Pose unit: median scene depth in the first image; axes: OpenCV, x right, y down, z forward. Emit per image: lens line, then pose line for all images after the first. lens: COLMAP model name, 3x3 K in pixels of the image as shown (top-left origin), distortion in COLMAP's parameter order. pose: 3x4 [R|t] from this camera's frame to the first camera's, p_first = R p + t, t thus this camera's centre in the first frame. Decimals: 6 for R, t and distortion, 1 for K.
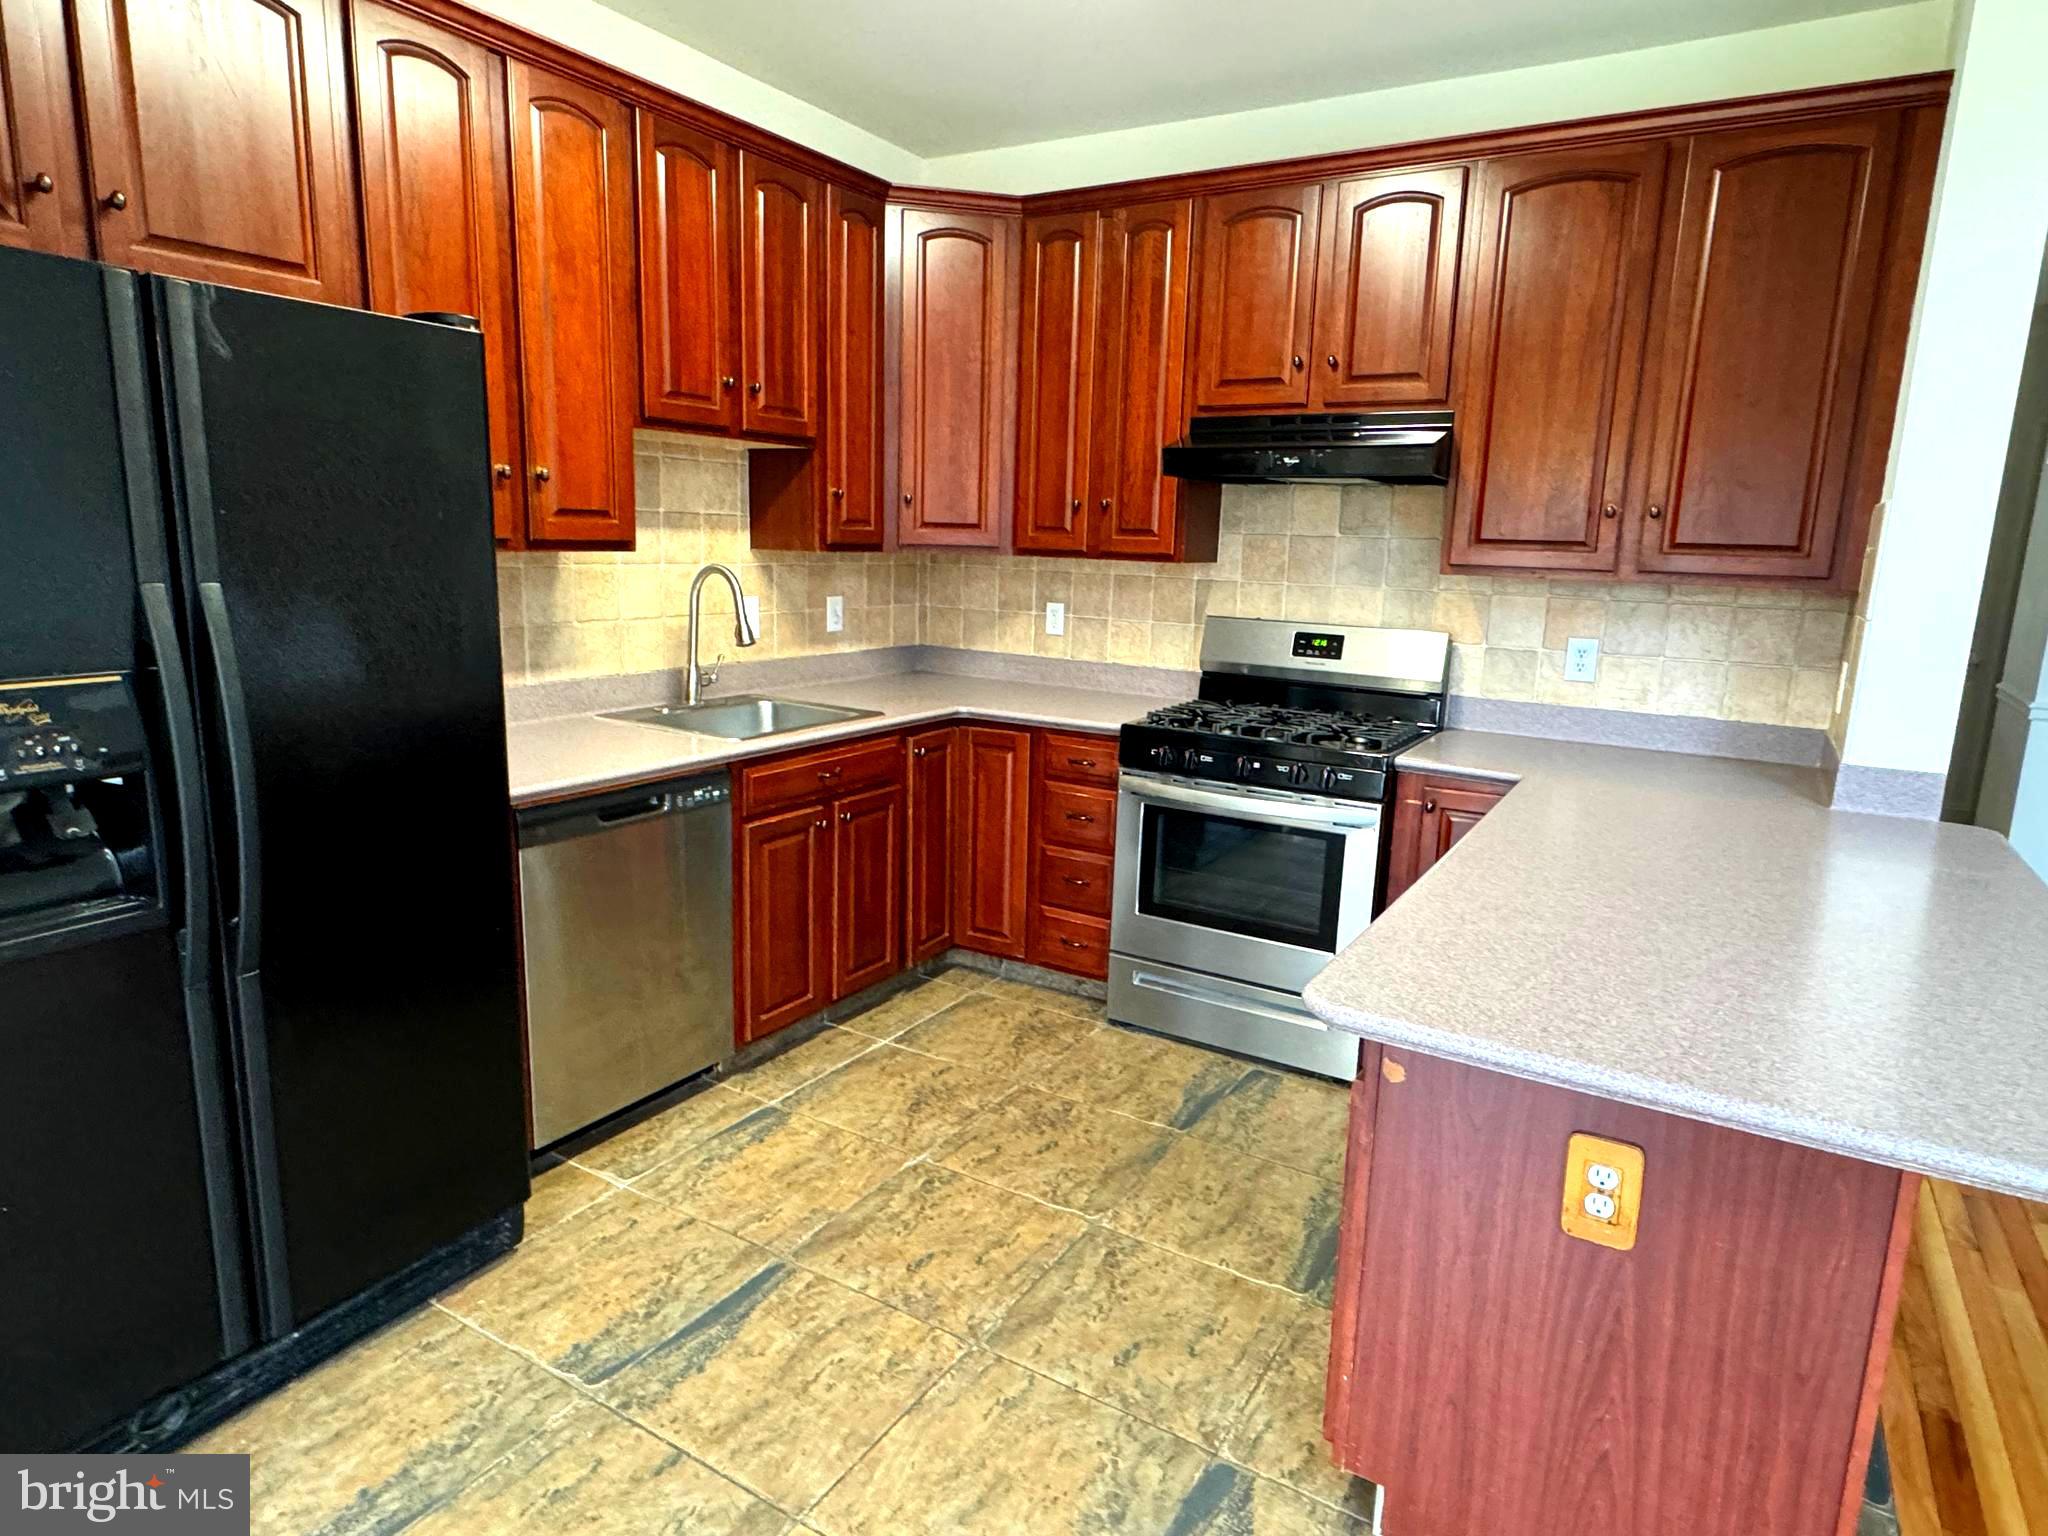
lens RADIAL K [[1176.4, 0, 1029.8], [0, 1176.4, 767.8], [0, 0, 1]] dist [-0.002666, 0.001780]
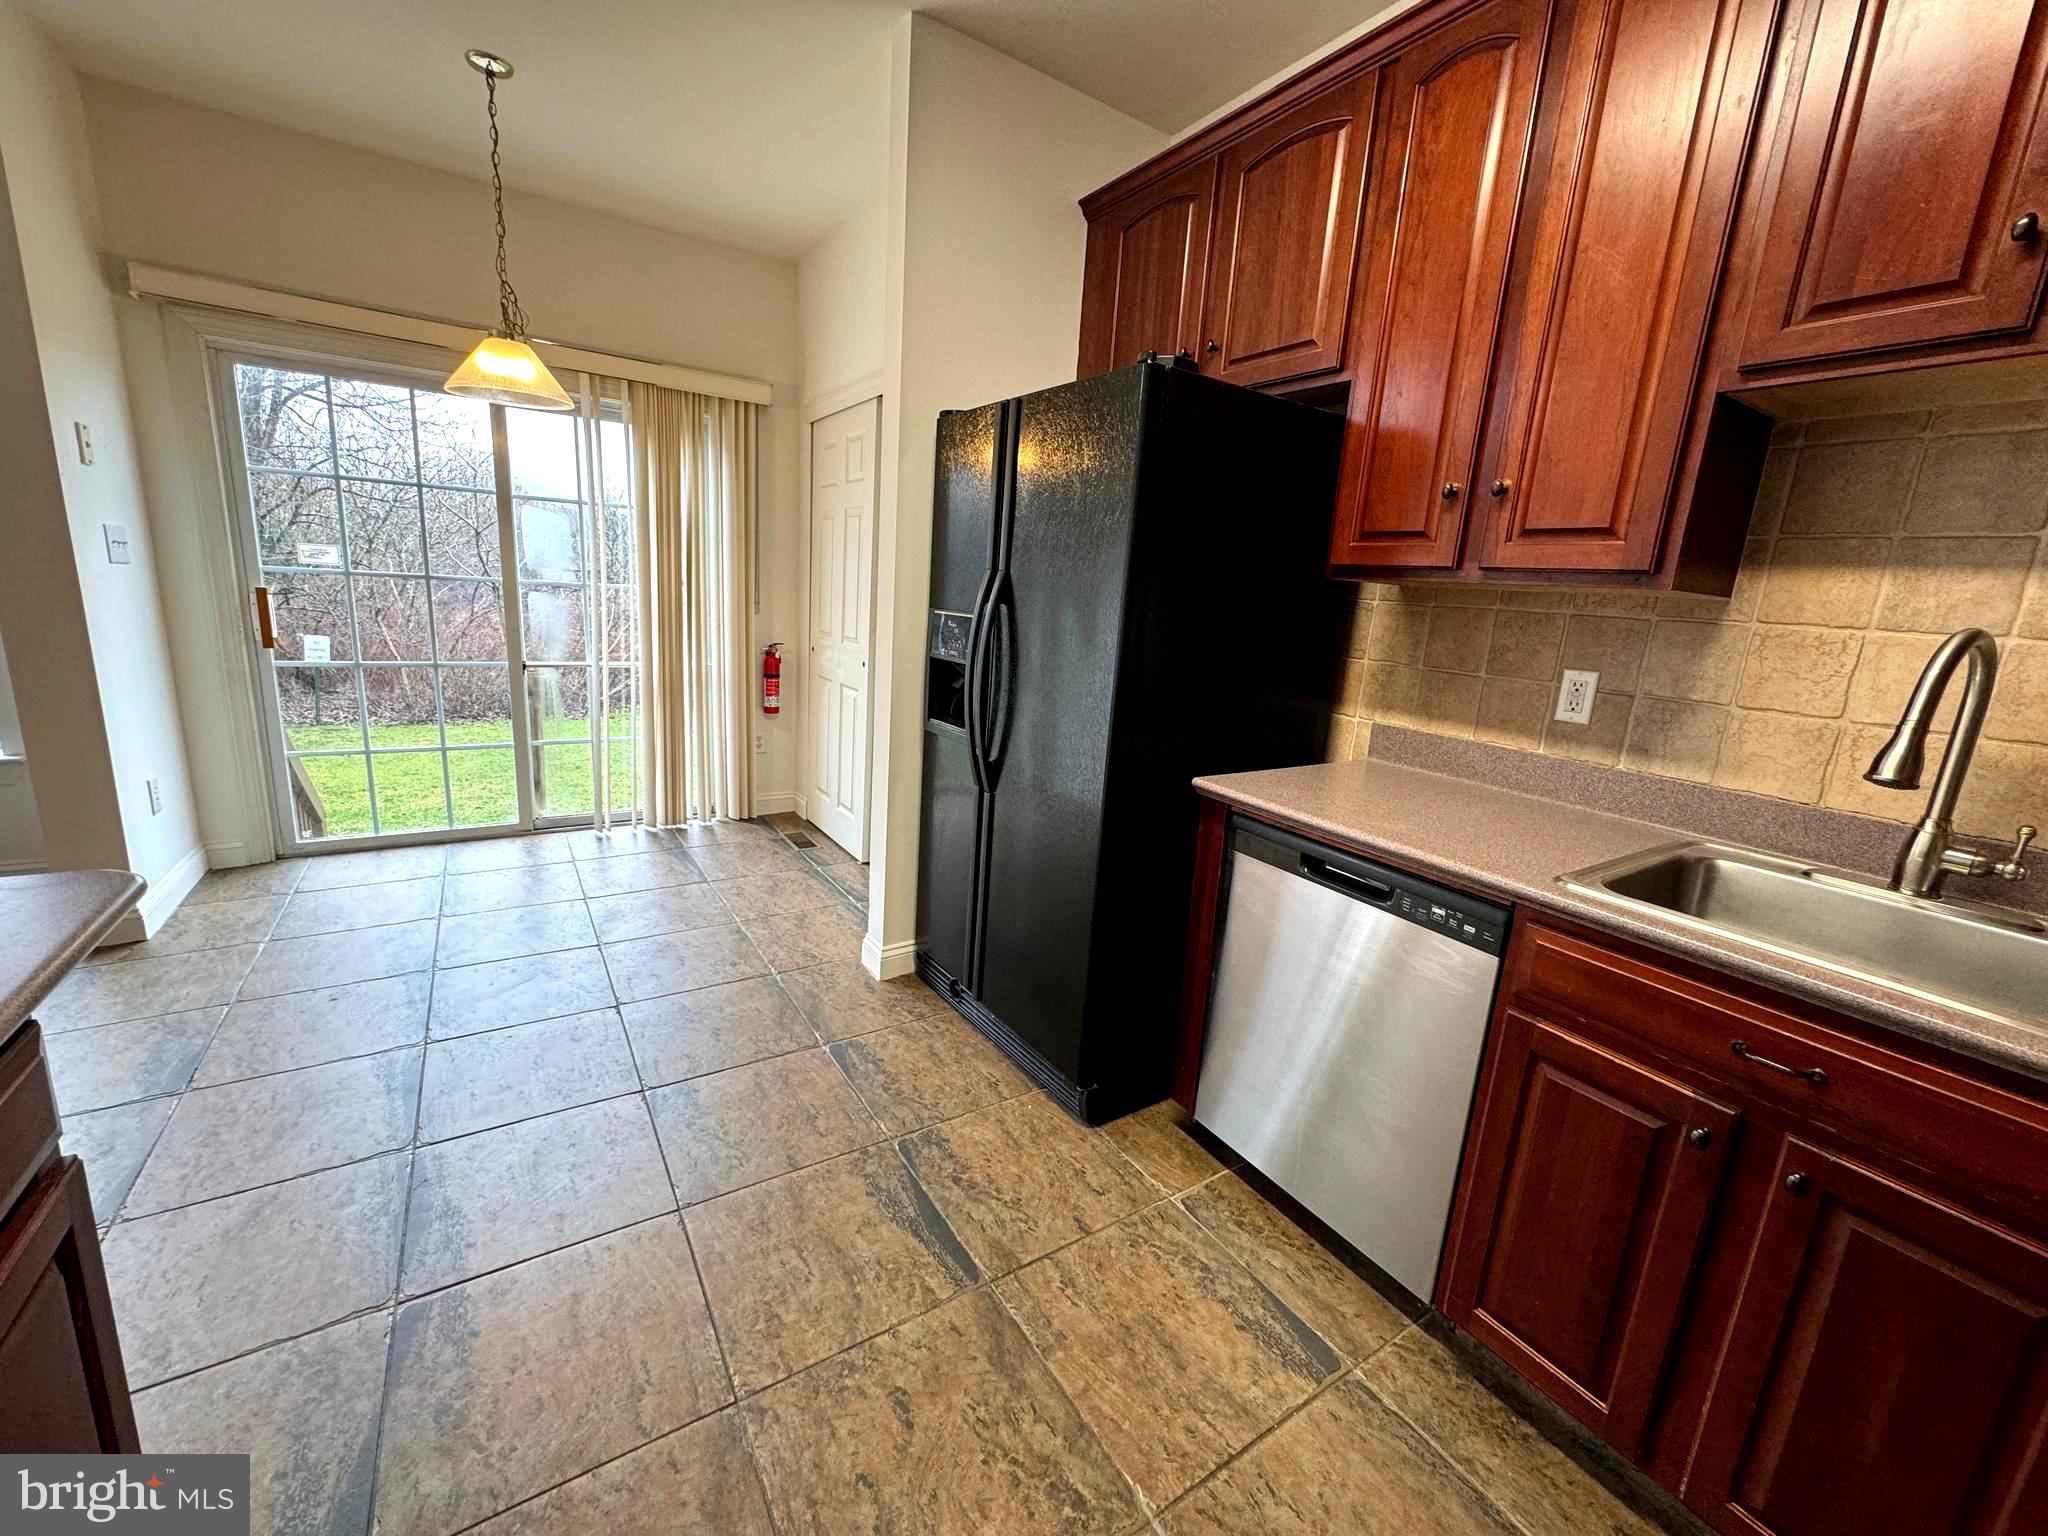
lens RADIAL K [[813.1, 0, 1020.2], [0, 813.1, 762.3], [0, 0, 1]] dist [-0.000921, -0.000053]
pose [[-0.436266, 0.131259, -0.890193, 0.230671], [-0.251364, 0.932141, 0.260633, -0.114934], [0.863995, 0.337468, -0.373668, 0.846963]]
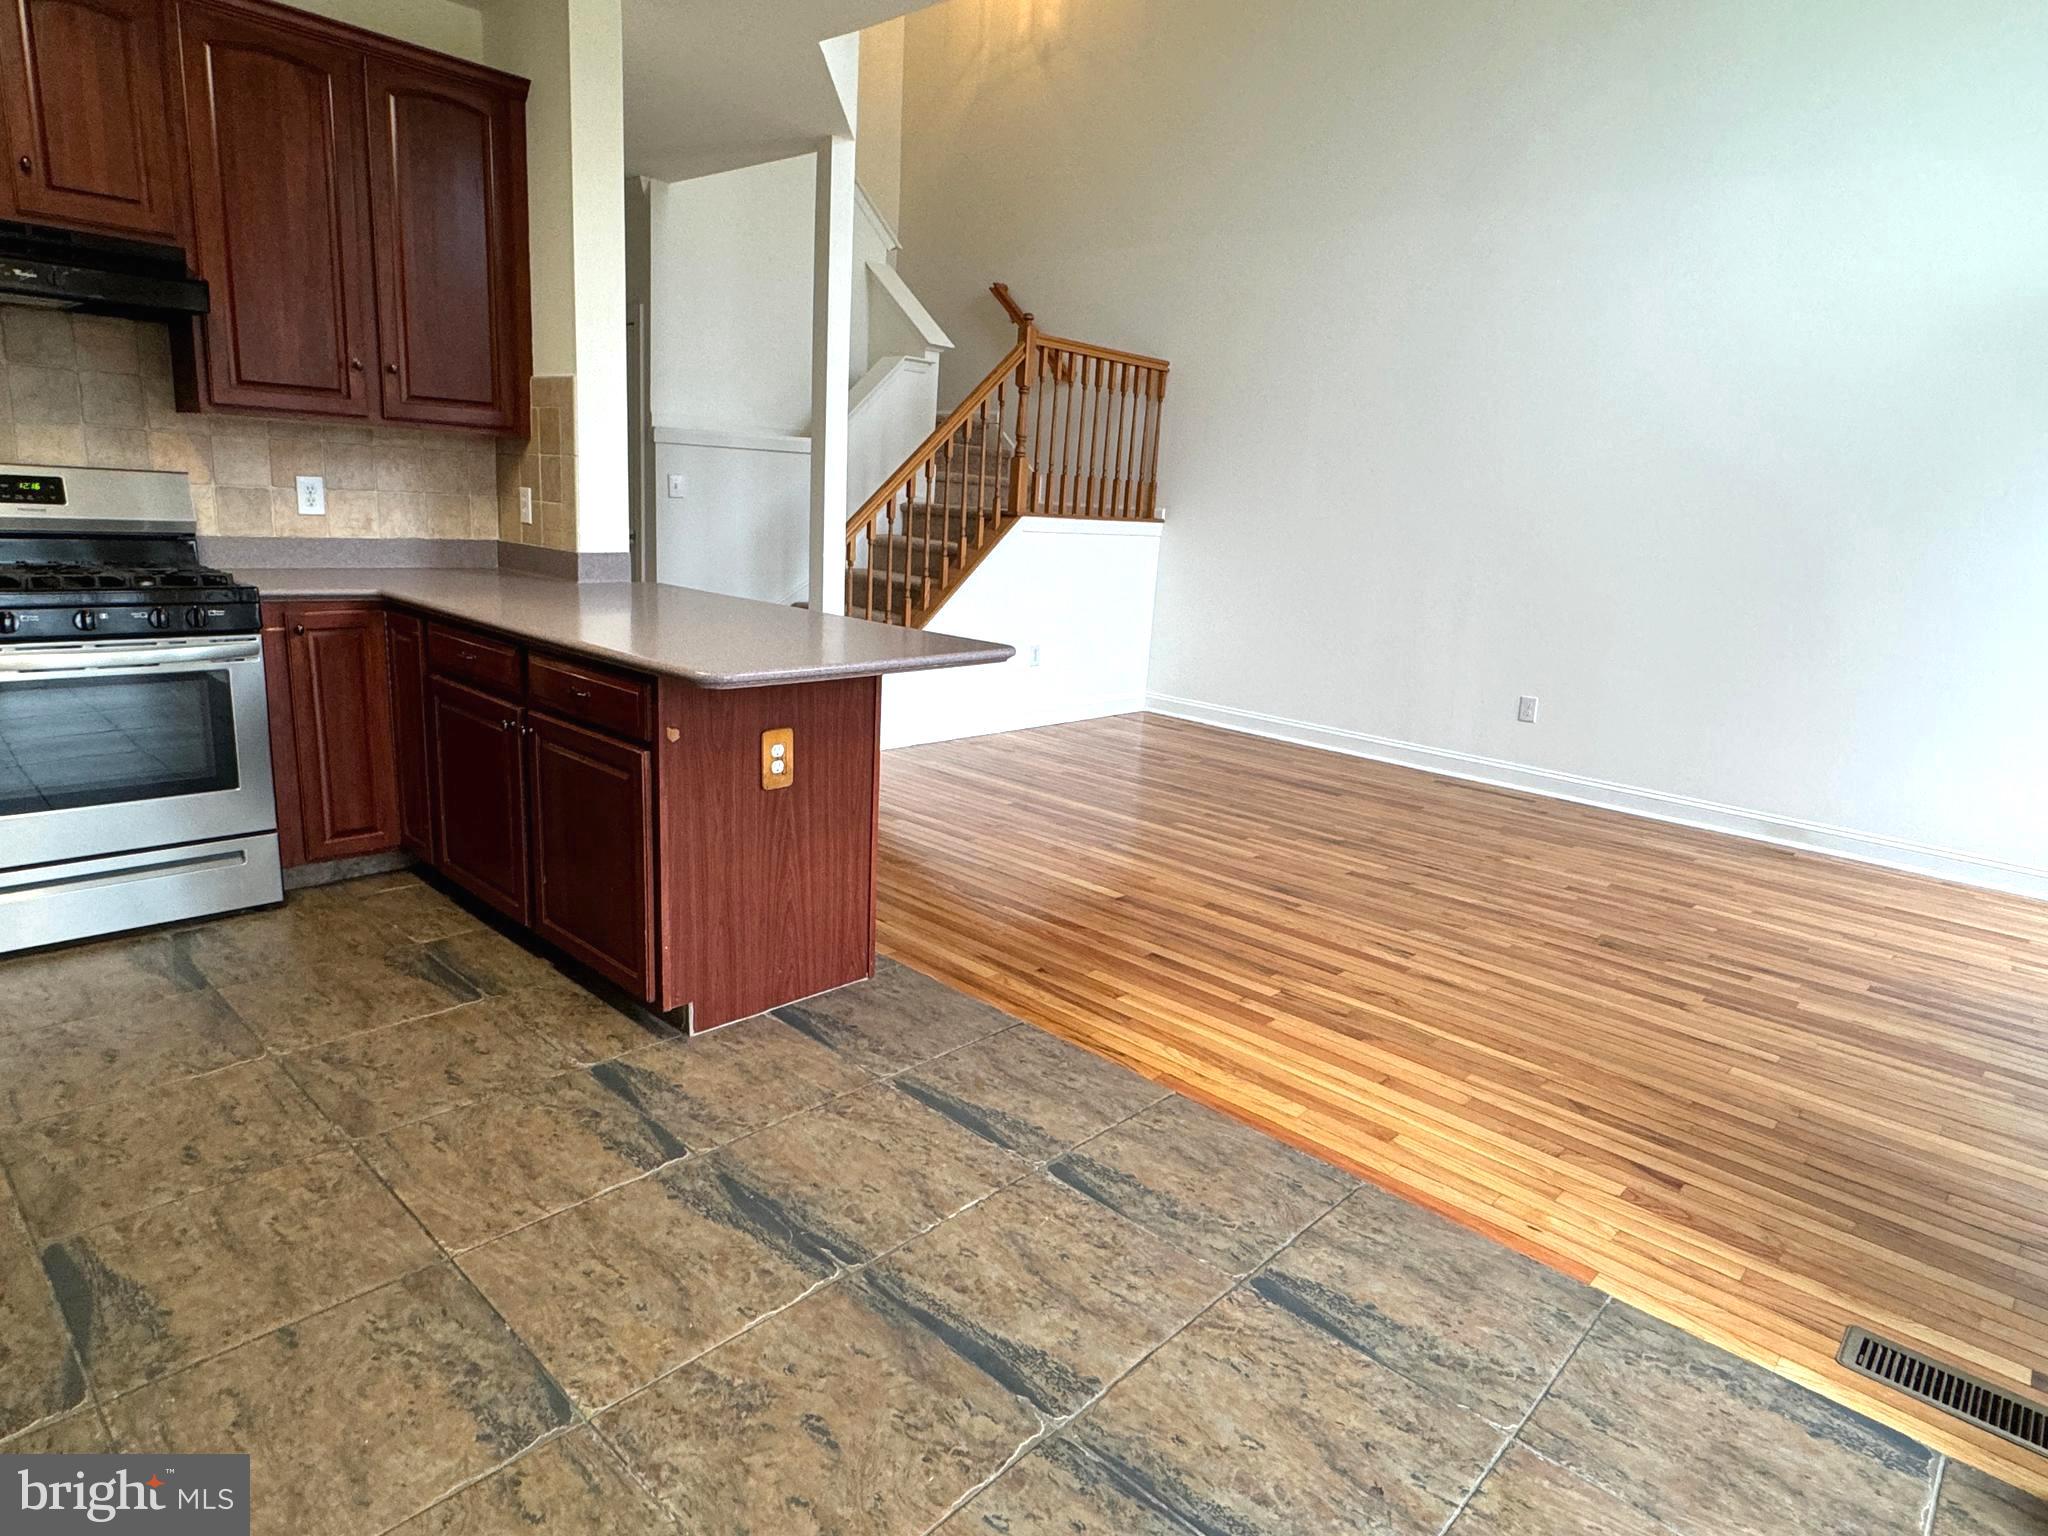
lens RADIAL K [[1176.4, 0, 1018.3], [0, 1176.4, 766.1], [0, 0, 1]] dist [-0.002666, 0.001780]
pose [[0.207663, -0.240435, 0.948191, -0.570736], [0.137325, 0.966888, 0.215101, 0.011952], [-0.968513, 0.085542, 0.233805, 0.096236]]
